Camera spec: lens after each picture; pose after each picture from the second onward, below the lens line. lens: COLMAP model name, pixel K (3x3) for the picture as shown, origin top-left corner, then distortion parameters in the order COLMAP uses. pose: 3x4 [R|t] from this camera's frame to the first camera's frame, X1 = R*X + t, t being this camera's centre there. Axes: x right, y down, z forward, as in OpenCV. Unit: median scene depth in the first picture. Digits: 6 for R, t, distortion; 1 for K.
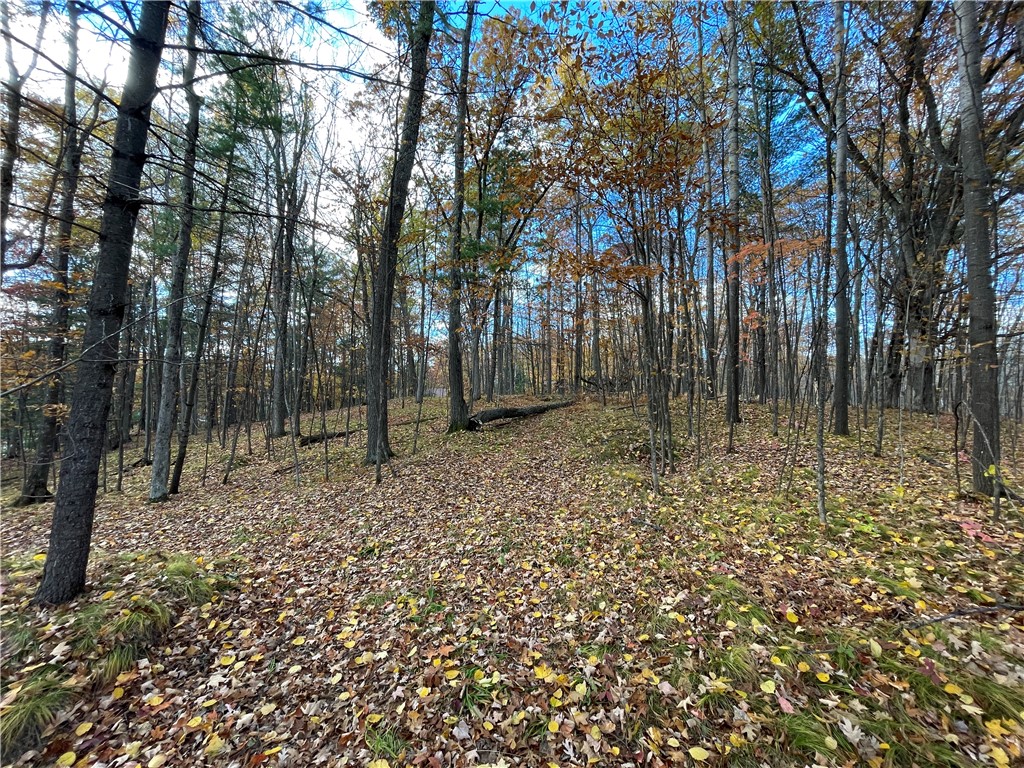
lens RADIAL K [[411.1, 0, 508.2], [0, 411.1, 381.1], [0, 0, 1]] dist [-0.004073, 0.000654]
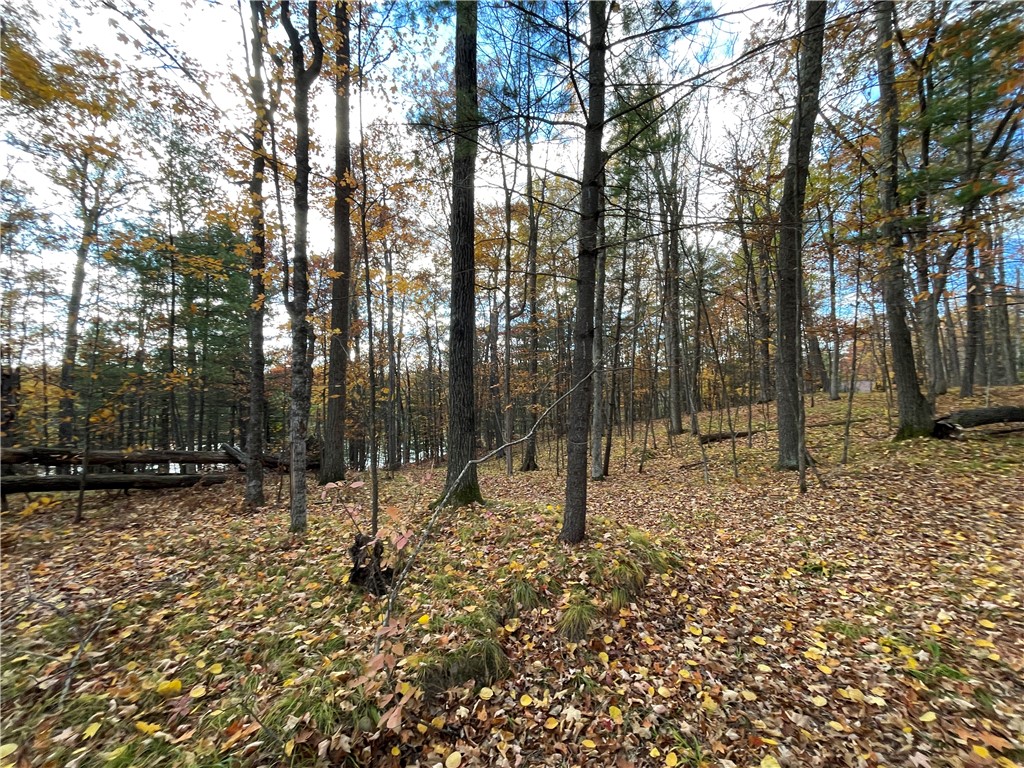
lens RADIAL K [[411.1, 0, 508.2], [0, 411.1, 381.1], [0, 0, 1]] dist [-0.004073, 0.000654]
pose [[0.645474, -0.050907, -0.762084, -0.084421], [0.052098, 0.998387, -0.022566, -0.000177], [0.762003, -0.025137, 0.647085, -0.062982]]
